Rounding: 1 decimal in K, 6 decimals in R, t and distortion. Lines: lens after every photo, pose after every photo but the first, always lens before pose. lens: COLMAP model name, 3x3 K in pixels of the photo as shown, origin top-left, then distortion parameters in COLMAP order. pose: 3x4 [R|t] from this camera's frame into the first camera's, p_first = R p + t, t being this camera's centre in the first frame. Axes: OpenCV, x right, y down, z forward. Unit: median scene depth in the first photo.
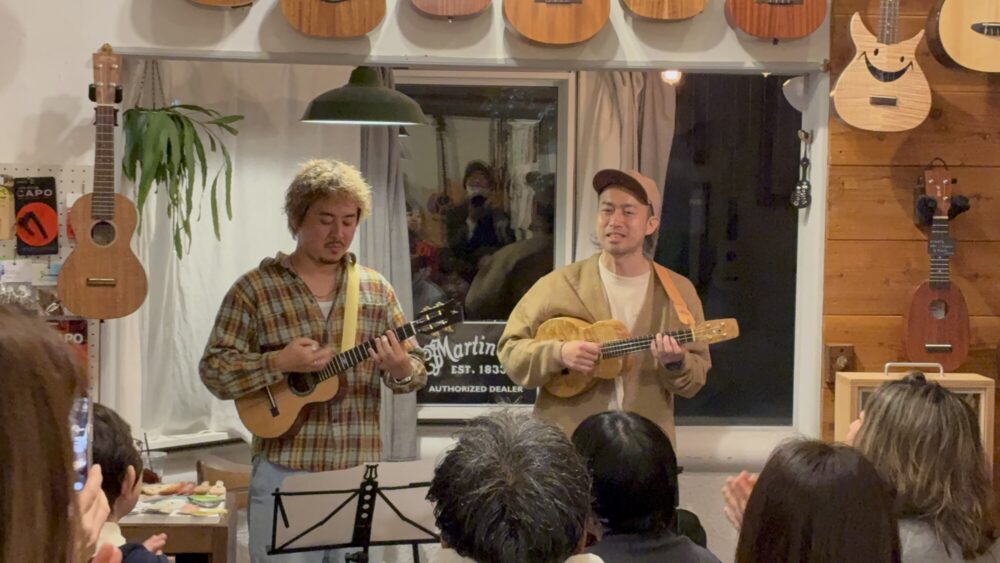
lens RADIAL K [[1870.2, 0, 504.8], [0, 1870.2, 272.7], [0, 0, 1]] dist [0.145935, 0.000000]
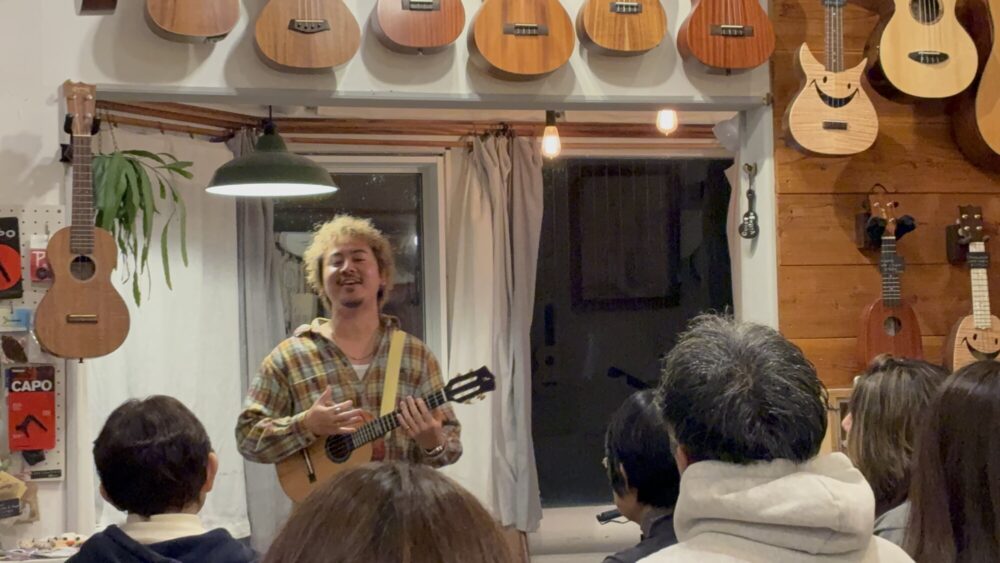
lens RADIAL K [[1870.2, 0, 500.2], [0, 1870.2, 277.6], [0, 0, 1]] dist [0.145935, 0.000000]
pose [[0.981843, -0.030201, 0.187274, -0.177844], [0.049531, 0.993813, -0.099409, 0.086479], [-0.183113, 0.106880, 0.977265, 0.023868]]
